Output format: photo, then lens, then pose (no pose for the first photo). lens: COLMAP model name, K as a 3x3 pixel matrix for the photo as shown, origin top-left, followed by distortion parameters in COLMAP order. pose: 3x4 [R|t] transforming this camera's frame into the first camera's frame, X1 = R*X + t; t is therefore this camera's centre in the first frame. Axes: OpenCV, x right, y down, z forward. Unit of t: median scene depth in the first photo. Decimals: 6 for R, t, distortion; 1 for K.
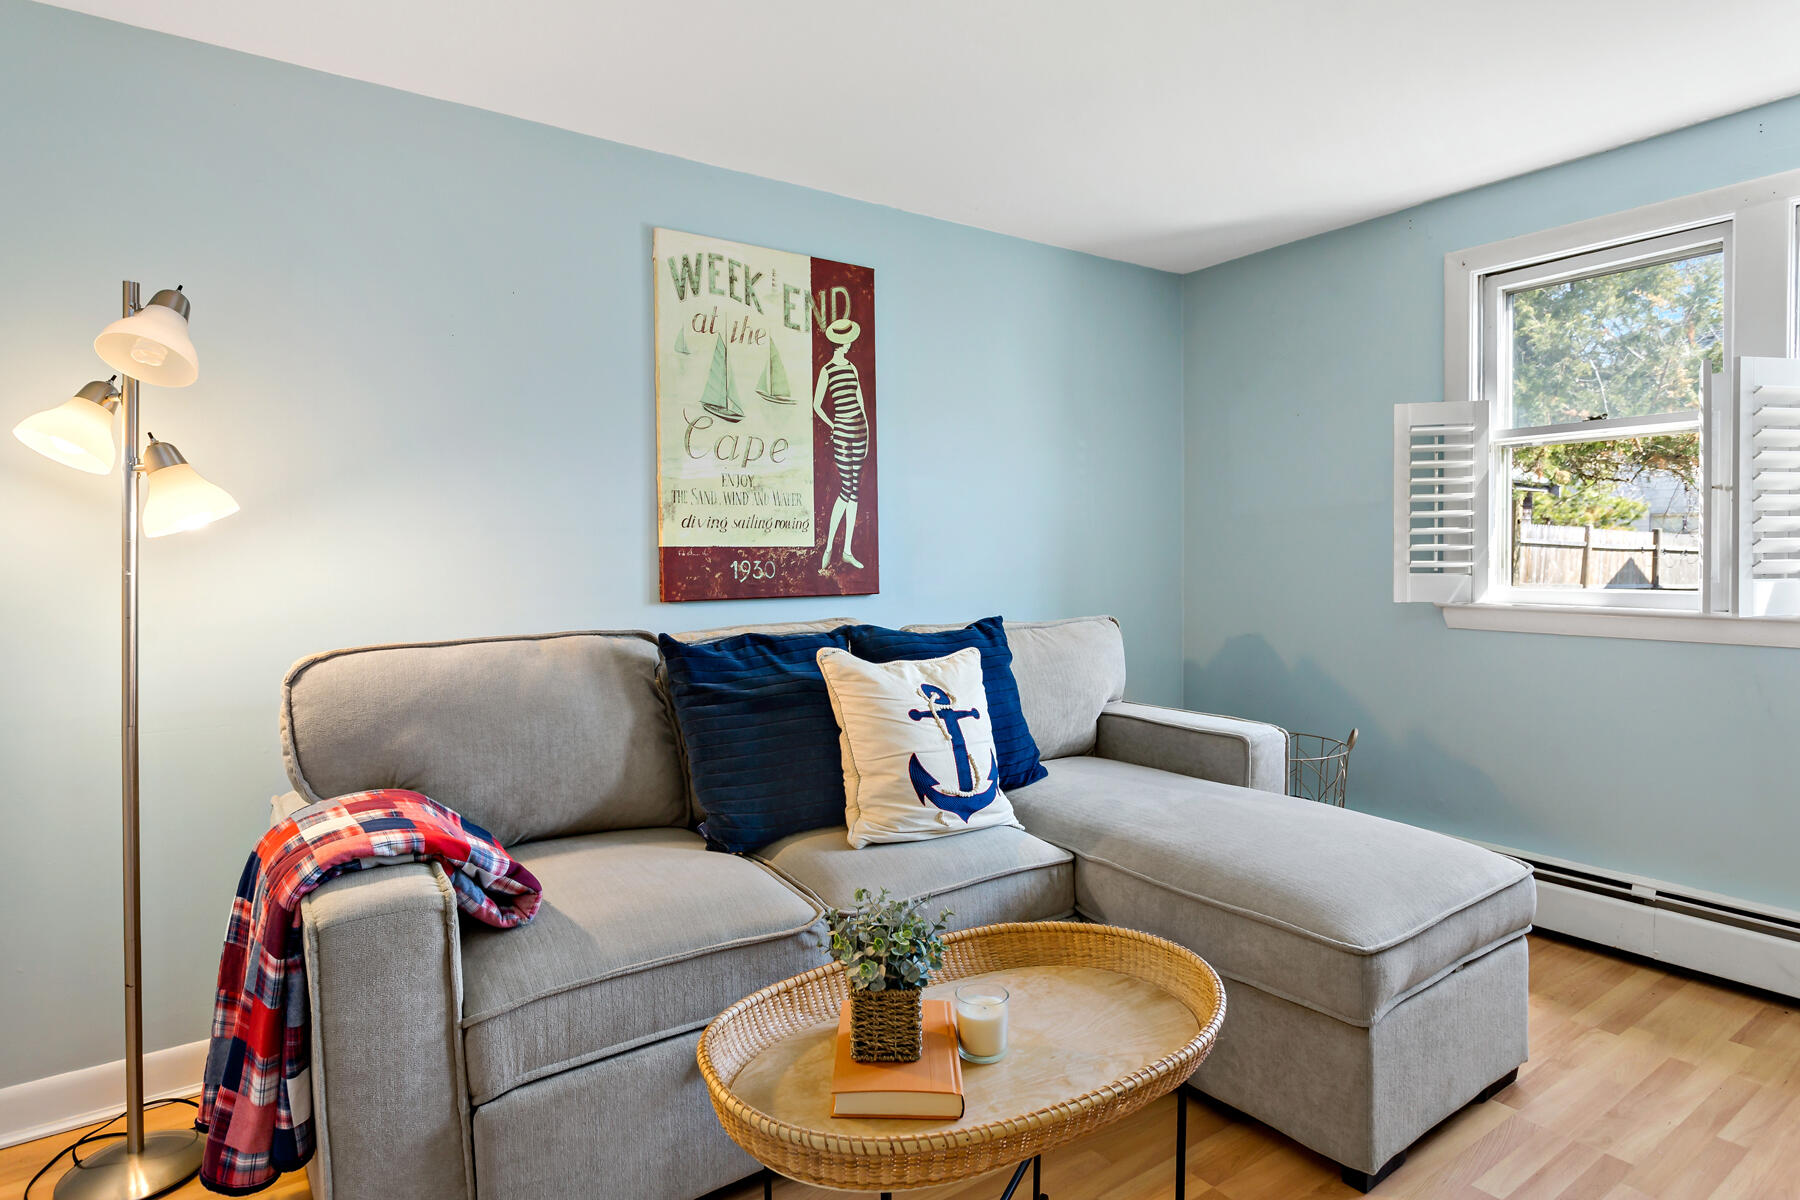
lens RADIAL K [[947.5, 0, 844.5], [0, 947.5, 573.1], [0, 0, 1]] dist [-0.005366, 0.002058]
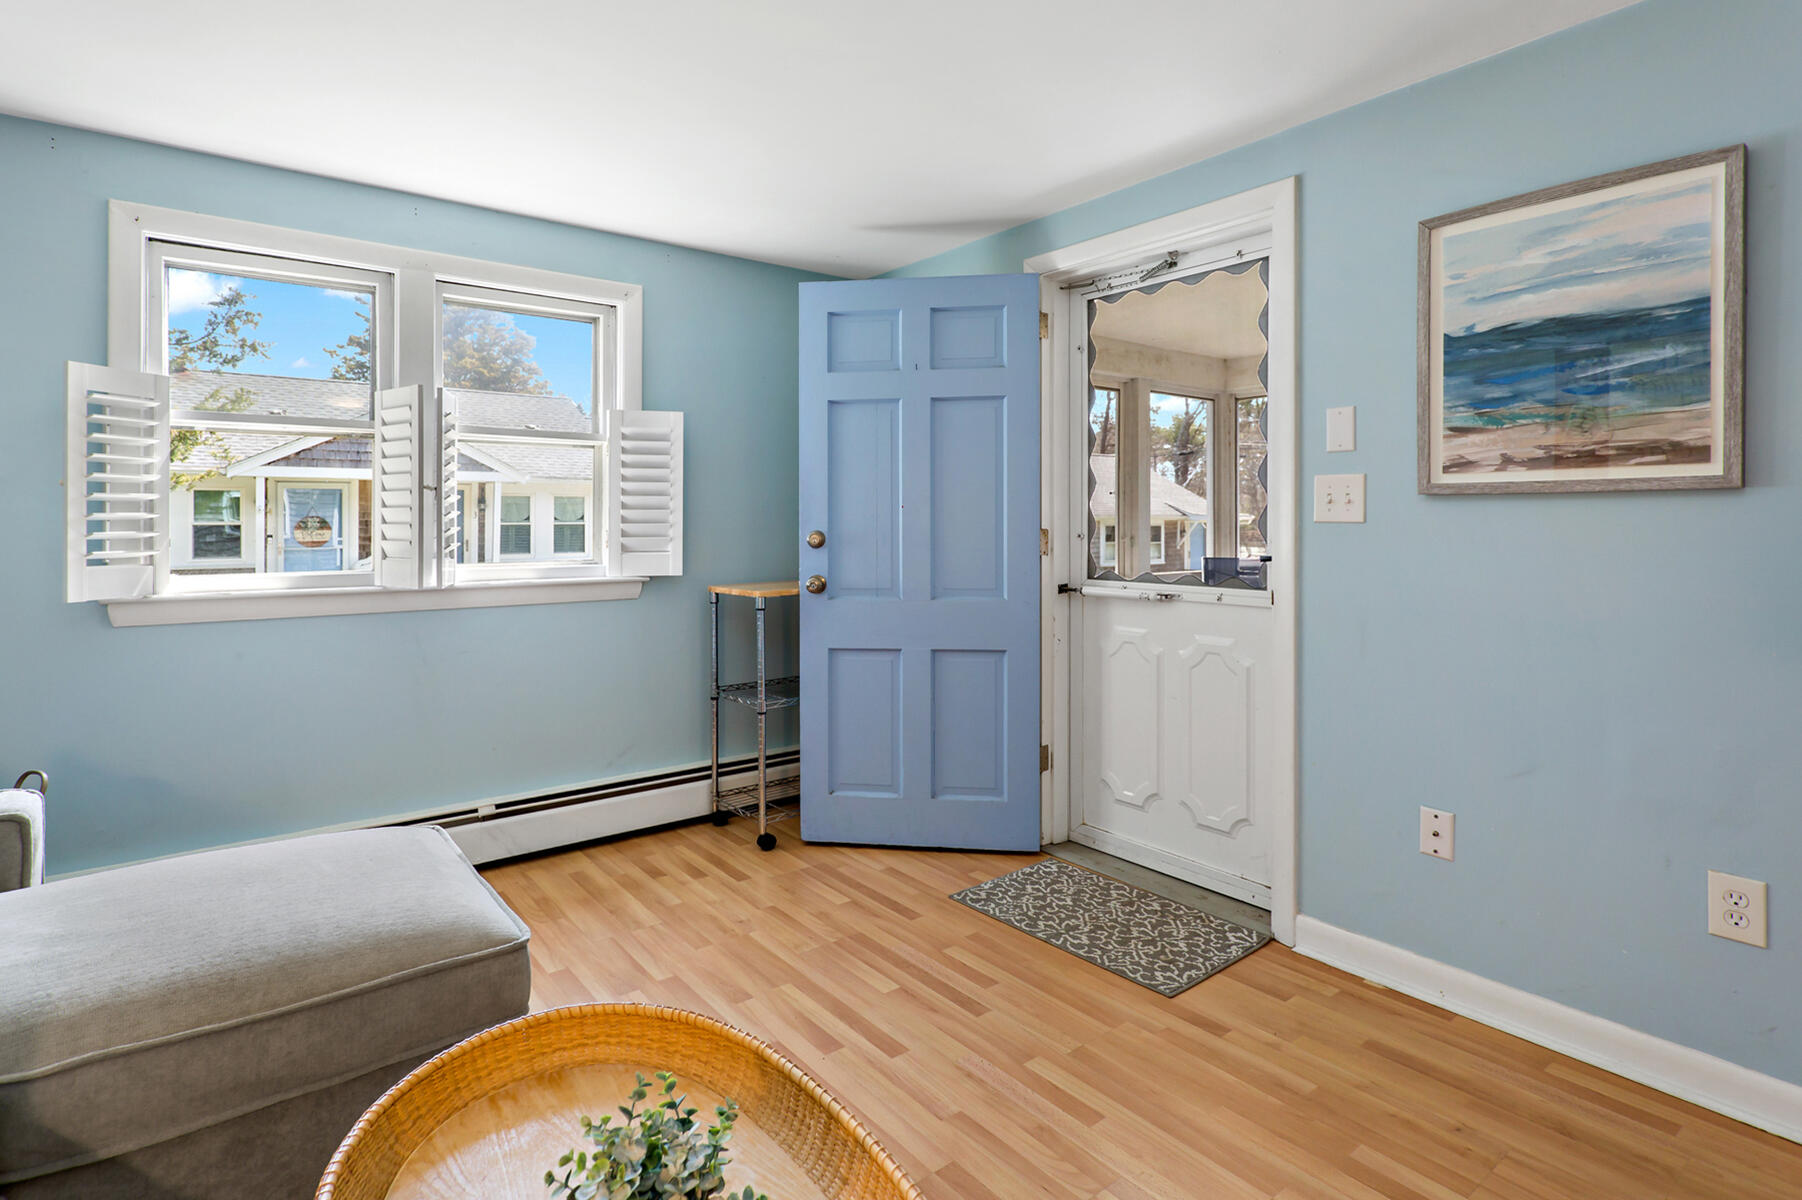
lens RADIAL K [[868.0, 0, 888.6], [0, 868.0, 501.7], [0, 0, 1]] dist [-0.001460, 0.002650]
pose [[-0.096475, 0.025712, 0.995003, -0.273459], [0.029429, 0.999303, -0.022969, -0.021917], [-0.994900, 0.027066, -0.097164, 0.436610]]
